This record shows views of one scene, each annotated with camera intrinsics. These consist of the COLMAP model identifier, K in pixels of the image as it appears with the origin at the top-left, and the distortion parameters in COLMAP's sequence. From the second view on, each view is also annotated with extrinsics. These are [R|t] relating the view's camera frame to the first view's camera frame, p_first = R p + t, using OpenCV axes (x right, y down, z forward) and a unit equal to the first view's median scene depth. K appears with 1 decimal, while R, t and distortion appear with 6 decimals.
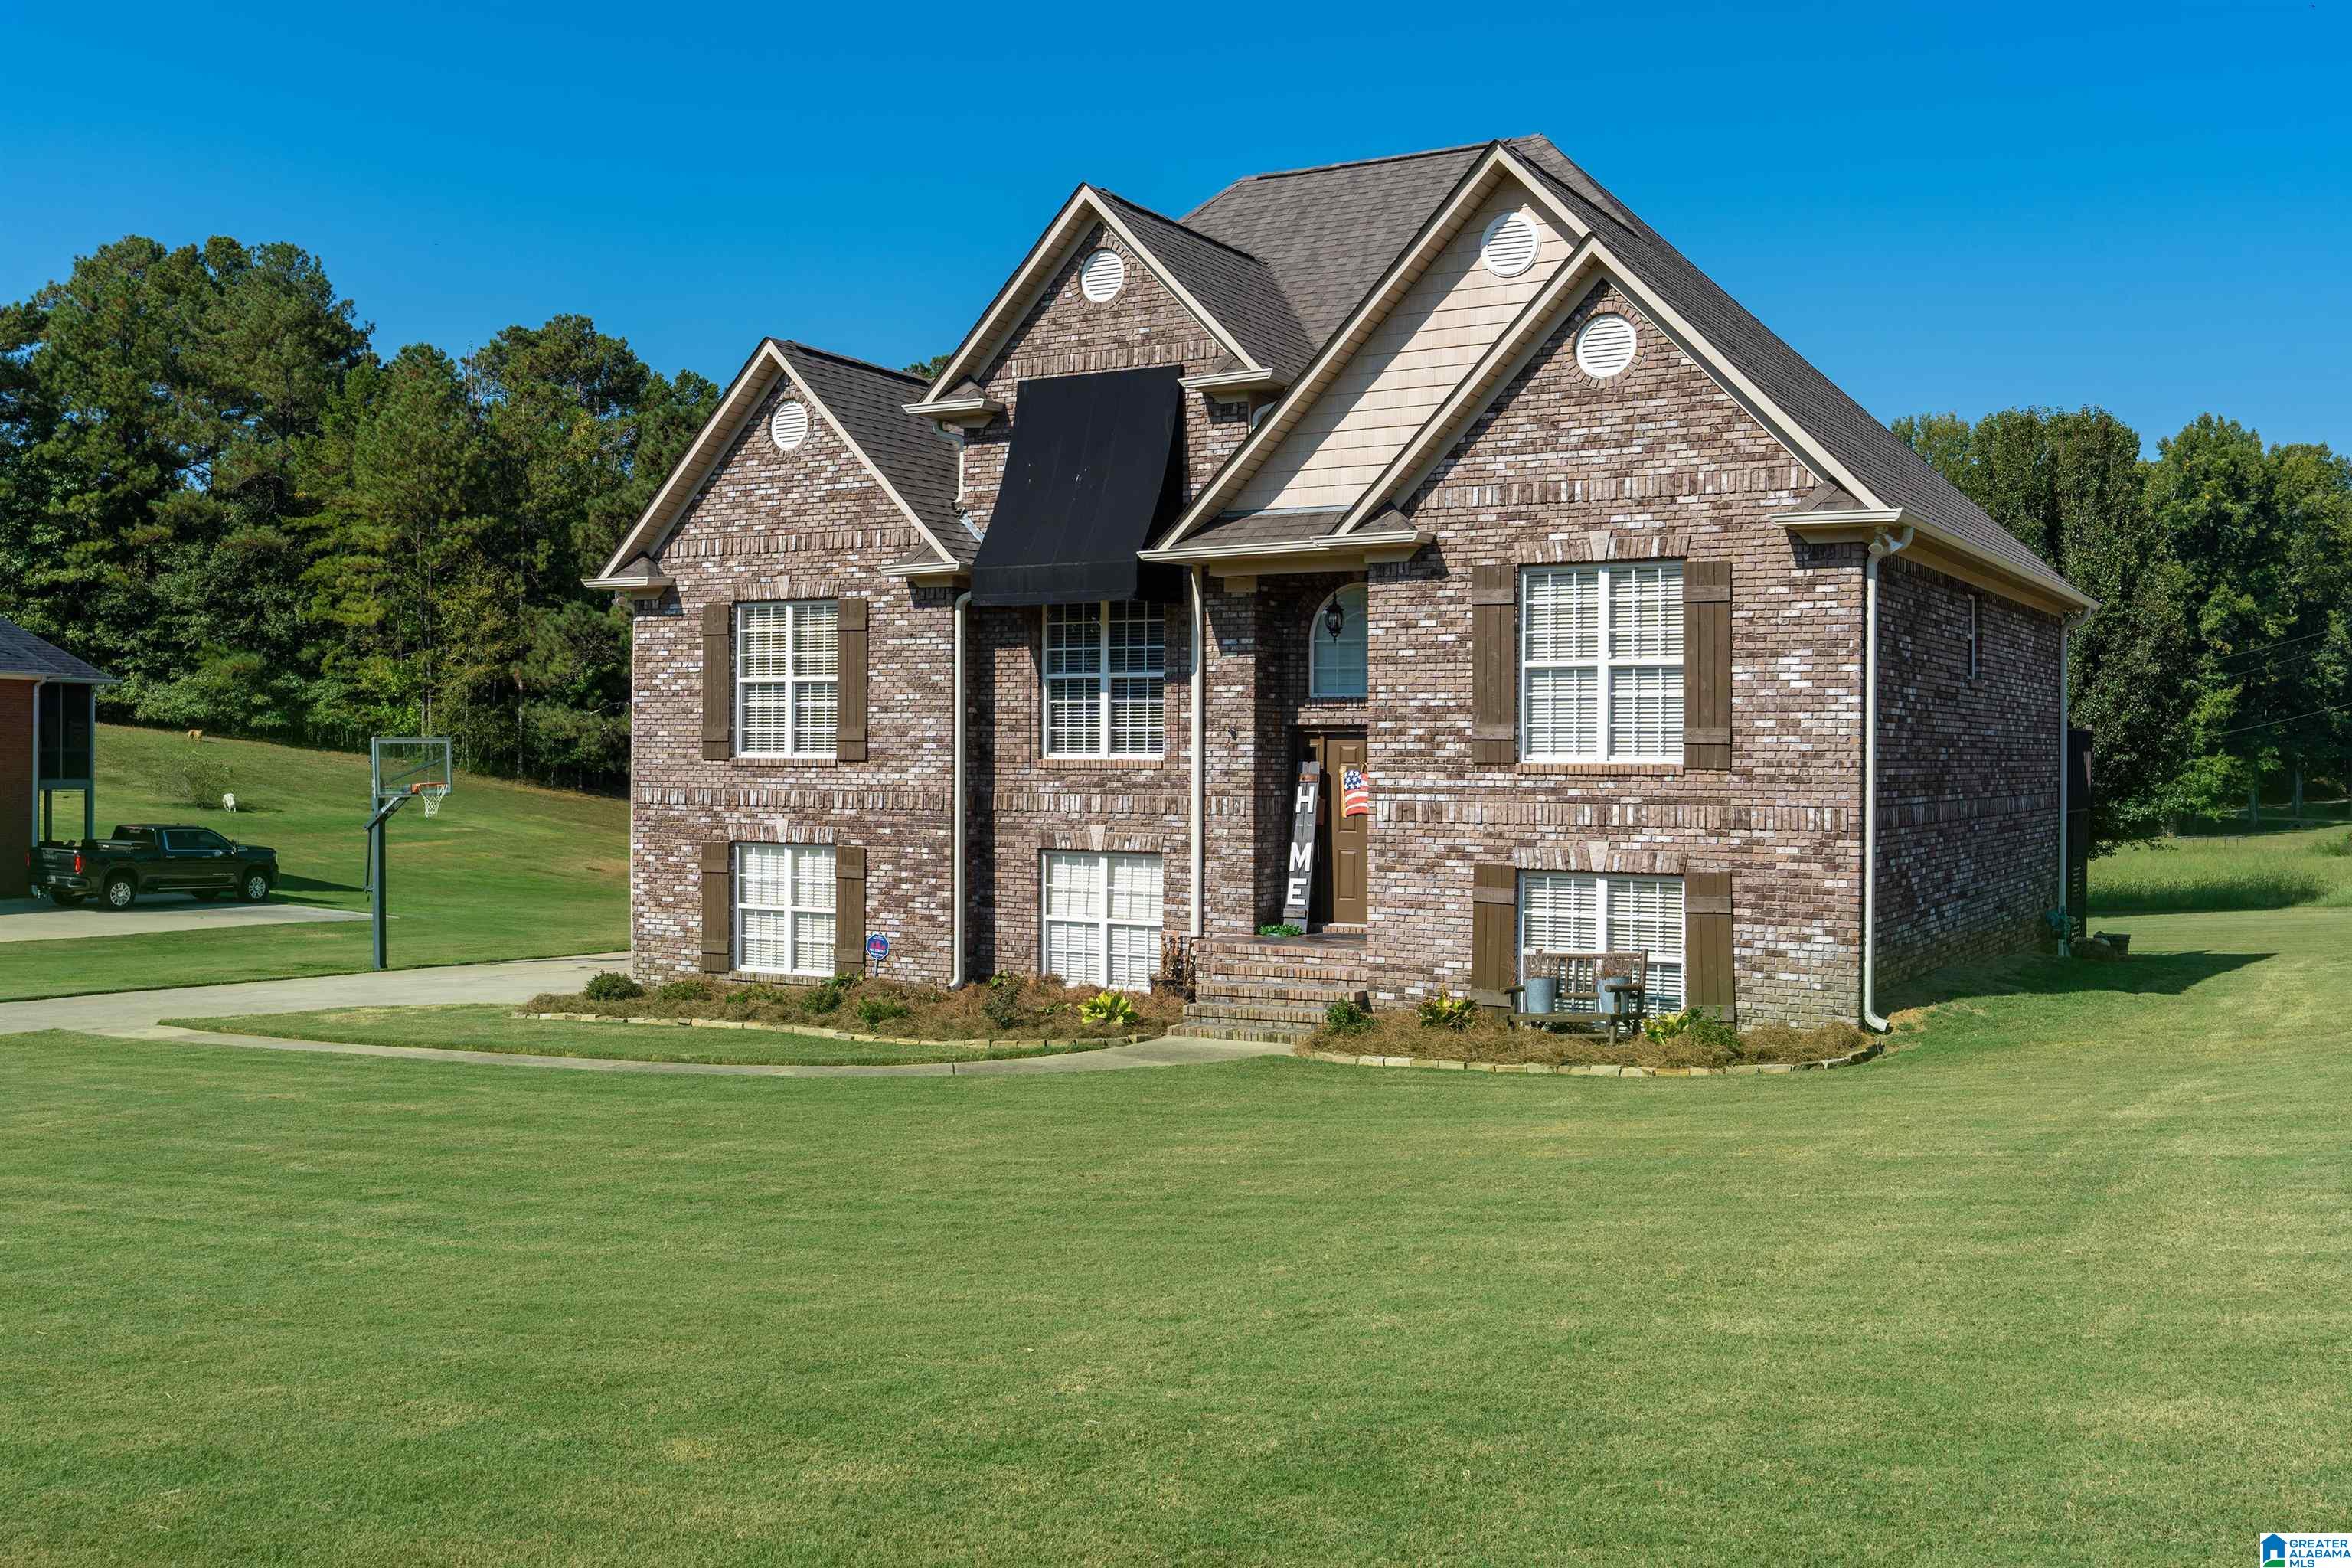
lens RADIAL K [[2165.9, 0, 1176.0], [0, 2165.9, 784.0], [0, 0, 1]] dist [0.010091, 0.002303]
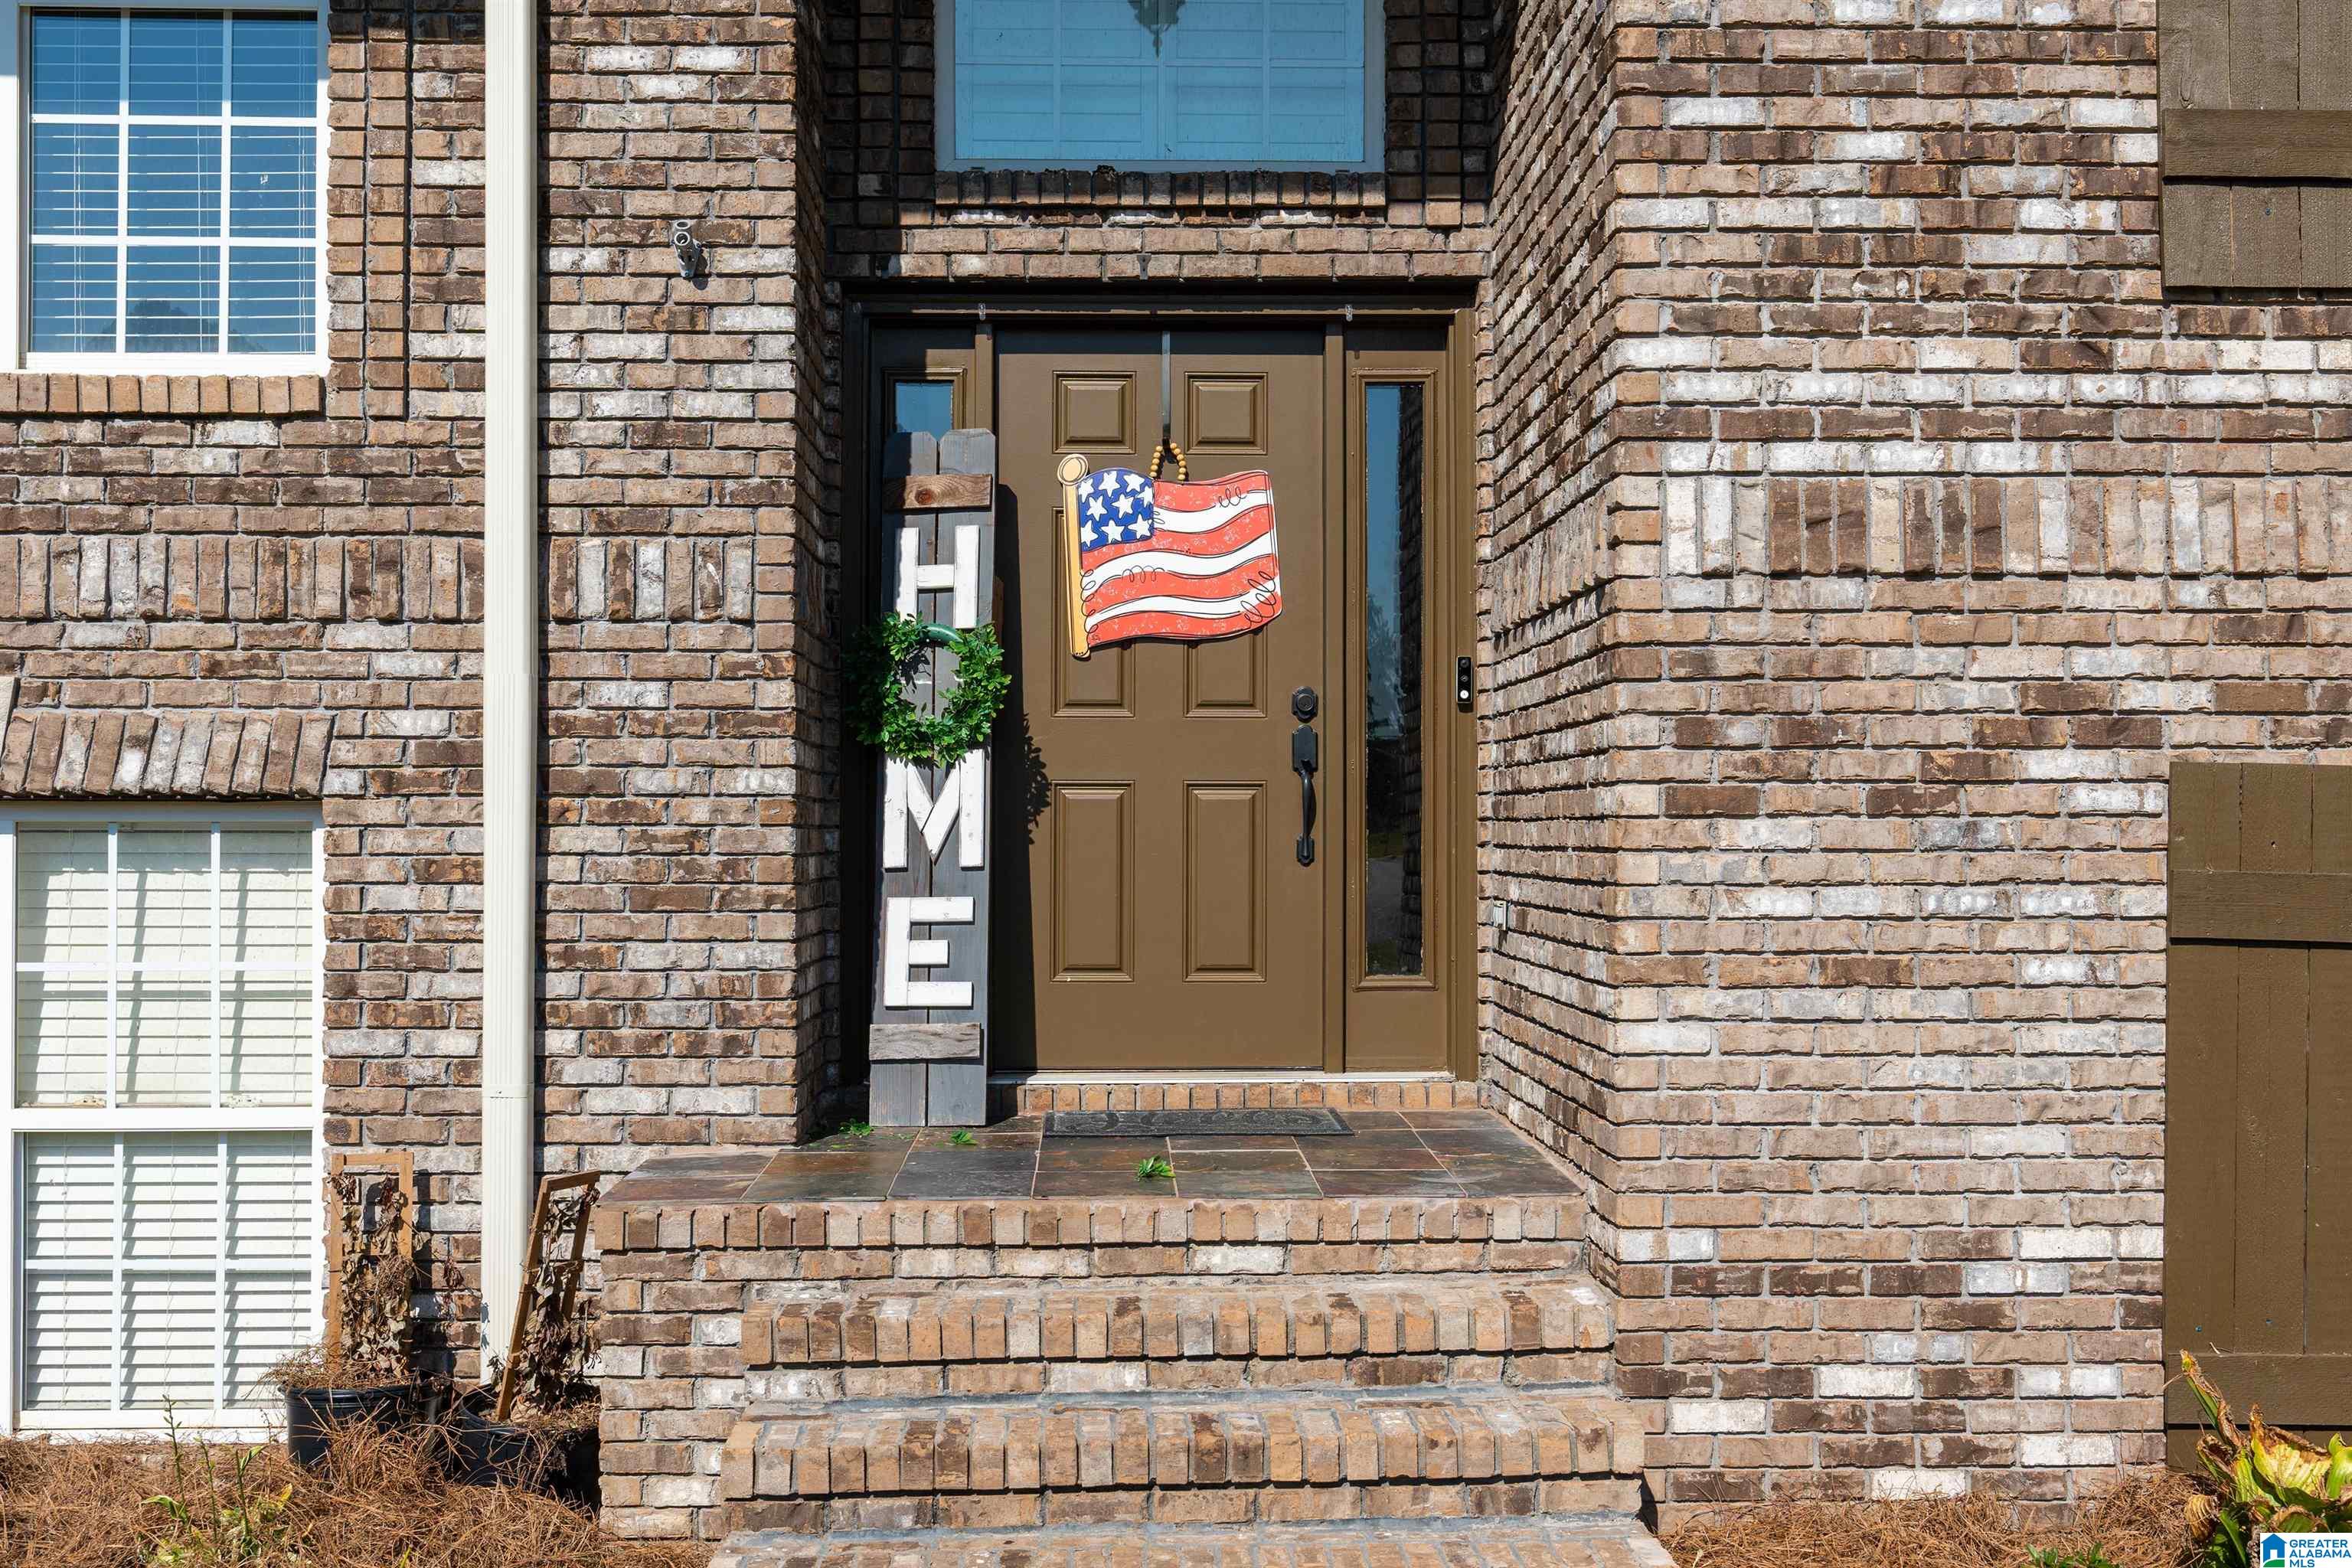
lens RADIAL K [[2464.8, 0, 1176.3], [0, 2464.8, 821.3], [0, 0, 1]] dist [0.007338, 0.009630]
pose [[0.849962, -0.001288, 0.526843, -0.064930], [0.013072, 0.999741, -0.018646, 0.040258], [-0.526682, 0.022735, 0.849758, 0.744435]]
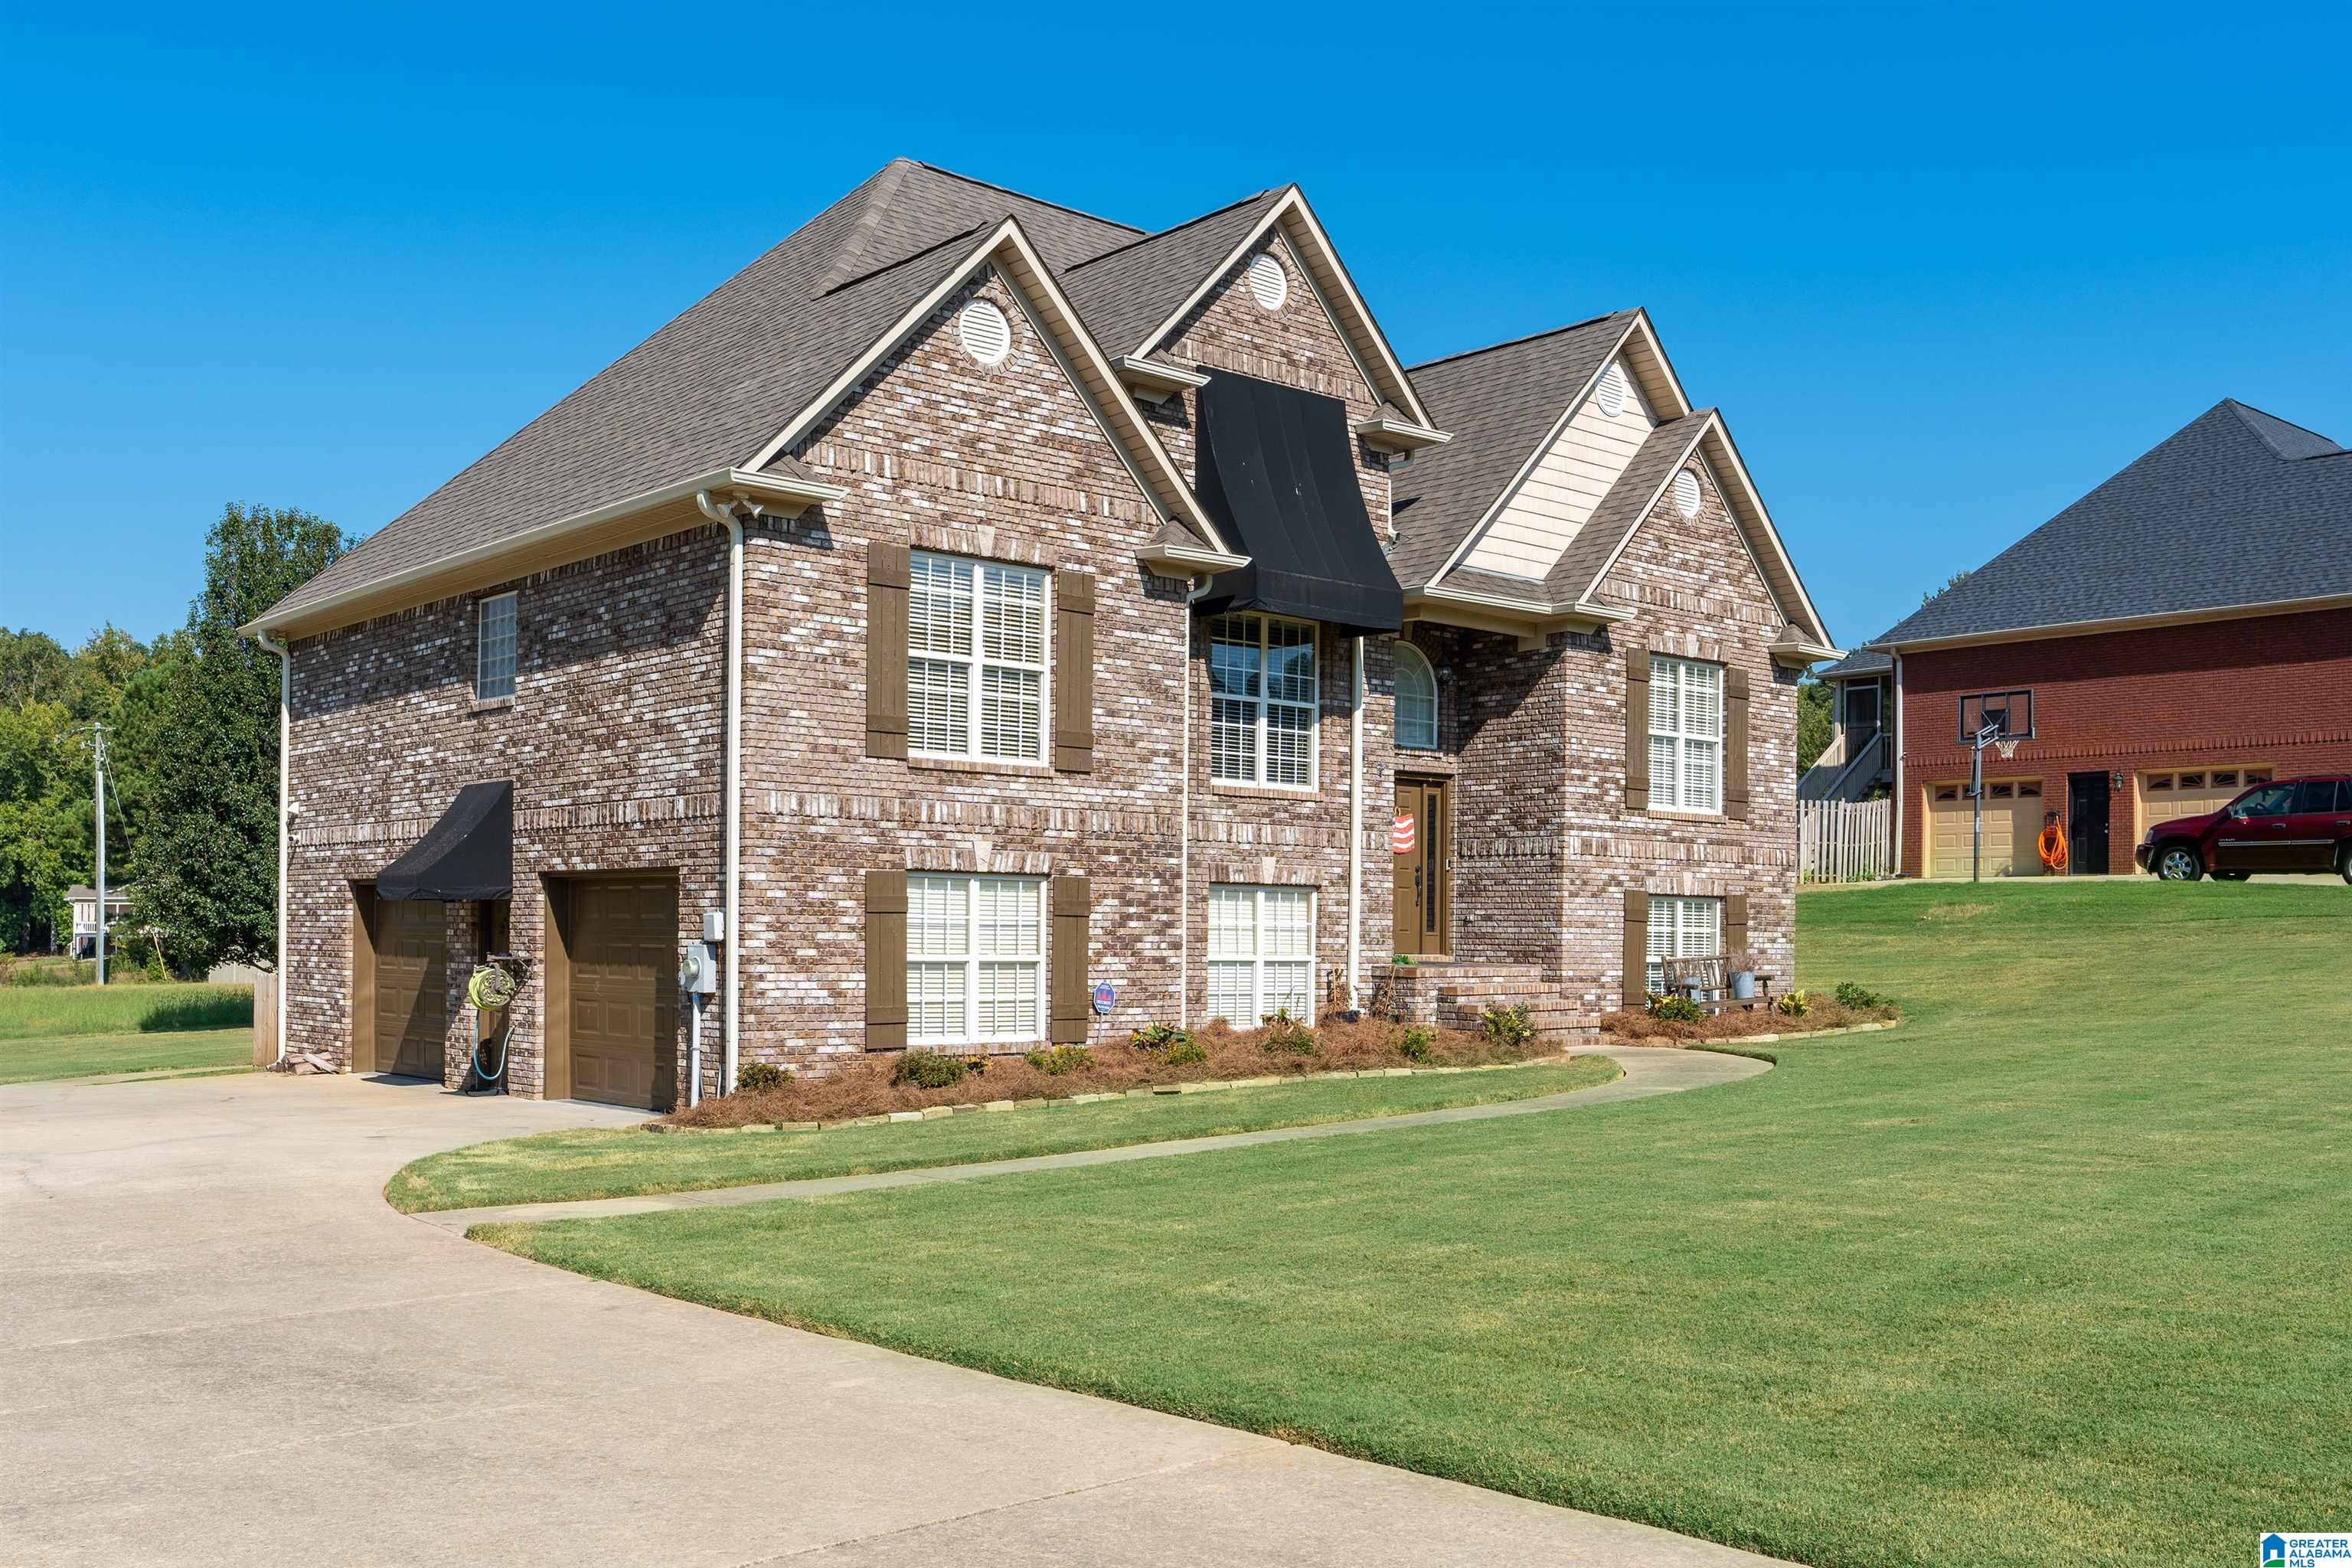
lens RADIAL K [[2150.5, 0, 1179.1], [0, 2150.5, 938.3], [0, 0, 1]] dist [0.003198, 0.009689]
pose [[0.309748, -0.001844, 0.950817, -0.967553], [0.004023, 0.999992, 0.000628, 0.055082], [-0.950810, 0.003631, 0.309753, 0.760170]]
